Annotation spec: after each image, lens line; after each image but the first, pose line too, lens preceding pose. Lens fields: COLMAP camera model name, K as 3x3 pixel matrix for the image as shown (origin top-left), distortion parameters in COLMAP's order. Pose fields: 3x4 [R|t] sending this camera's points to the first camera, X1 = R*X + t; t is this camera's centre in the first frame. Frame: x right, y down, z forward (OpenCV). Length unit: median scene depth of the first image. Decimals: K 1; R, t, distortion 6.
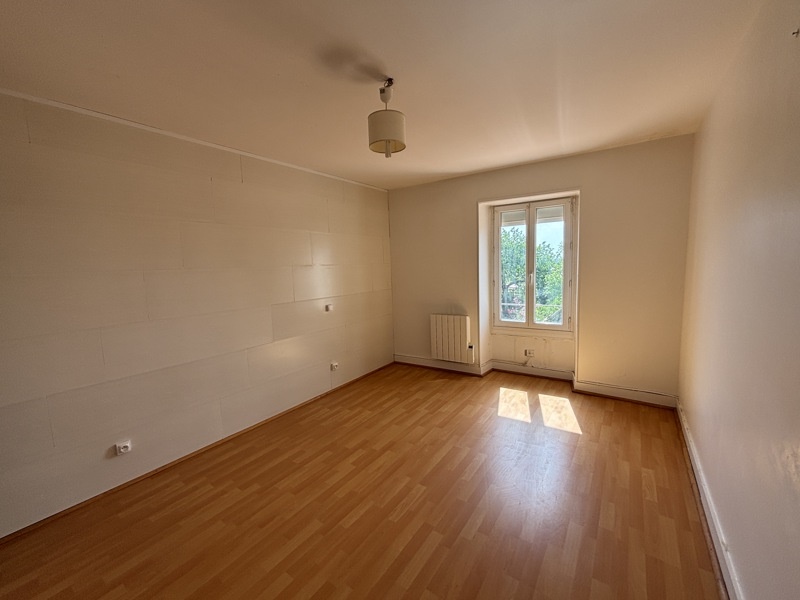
lens RADIAL K [[328.8, 0, 398.0], [0, 328.8, 300.7], [0, 0, 1]] dist [-0.000994, 0.000170]
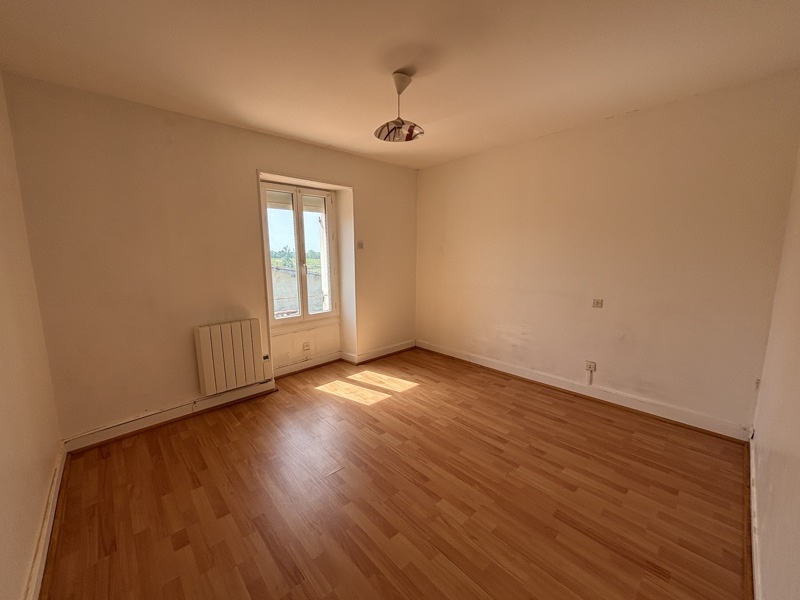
lens RADIAL K [[328.8, 0, 398.0], [0, 328.8, 300.7], [0, 0, 1]] dist [-0.000994, 0.000170]
pose [[0.233780, -0.124468, 0.964290, -0.468806], [0.105367, 0.989175, 0.102135, -0.044482], [-0.966563, 0.077727, 0.244364, 0.515376]]
